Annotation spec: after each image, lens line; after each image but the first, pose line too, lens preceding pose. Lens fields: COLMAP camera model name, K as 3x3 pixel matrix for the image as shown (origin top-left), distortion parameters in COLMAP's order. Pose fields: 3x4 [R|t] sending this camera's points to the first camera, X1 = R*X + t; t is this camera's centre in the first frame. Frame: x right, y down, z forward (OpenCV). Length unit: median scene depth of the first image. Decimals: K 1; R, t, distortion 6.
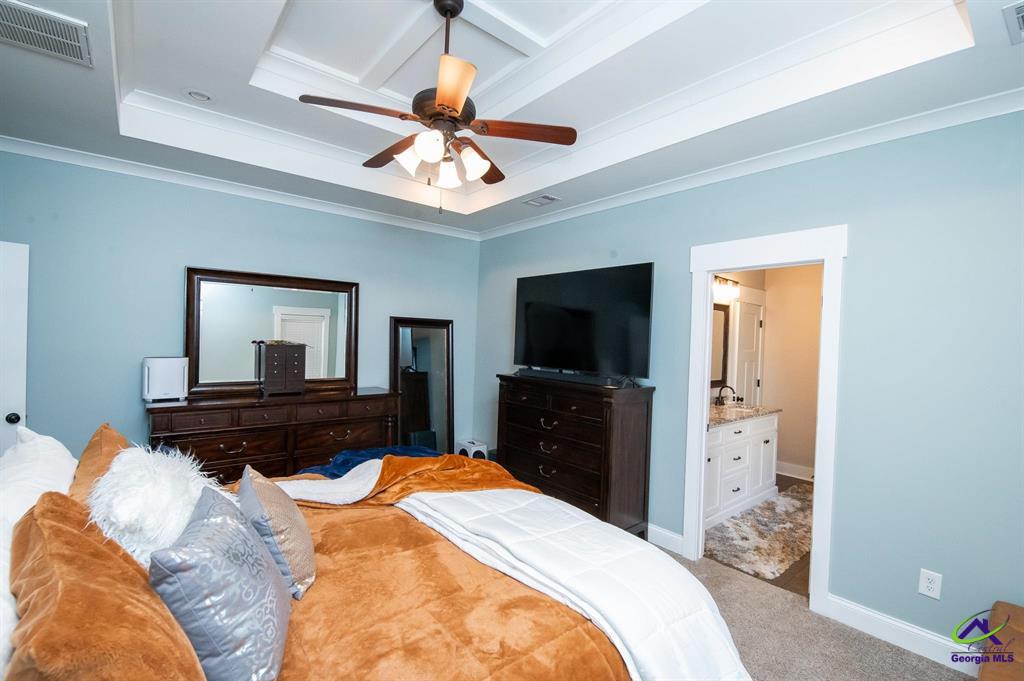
lens RADIAL K [[447.0, 0, 511.3], [0, 447.0, 347.1], [0, 0, 1]] dist [-0.006974, -0.000726]
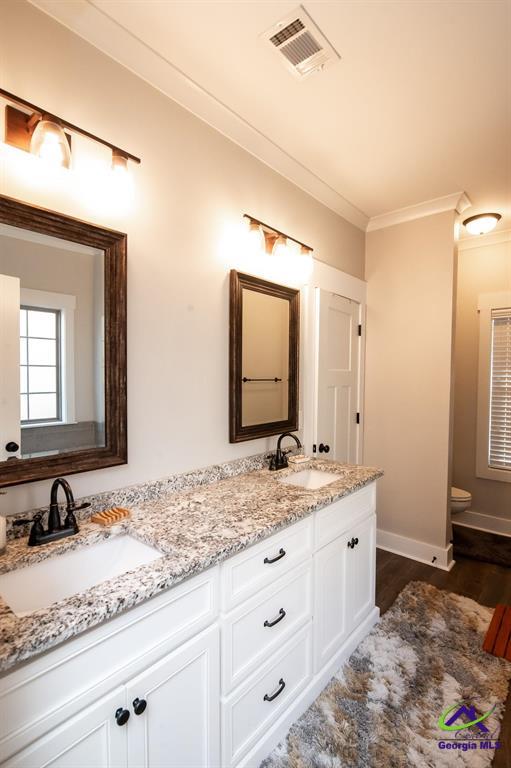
lens RADIAL K [[377.0, 0, 254.3], [0, 377.0, 384.5], [0, 0, 1]] dist [-0.003270, 0.000087]
pose [[0.986054, -0.026666, 0.164278, 0.364182], [0.023480, 0.999497, 0.021305, 0.017003], [-0.164763, -0.017151, 0.986184, 0.549148]]
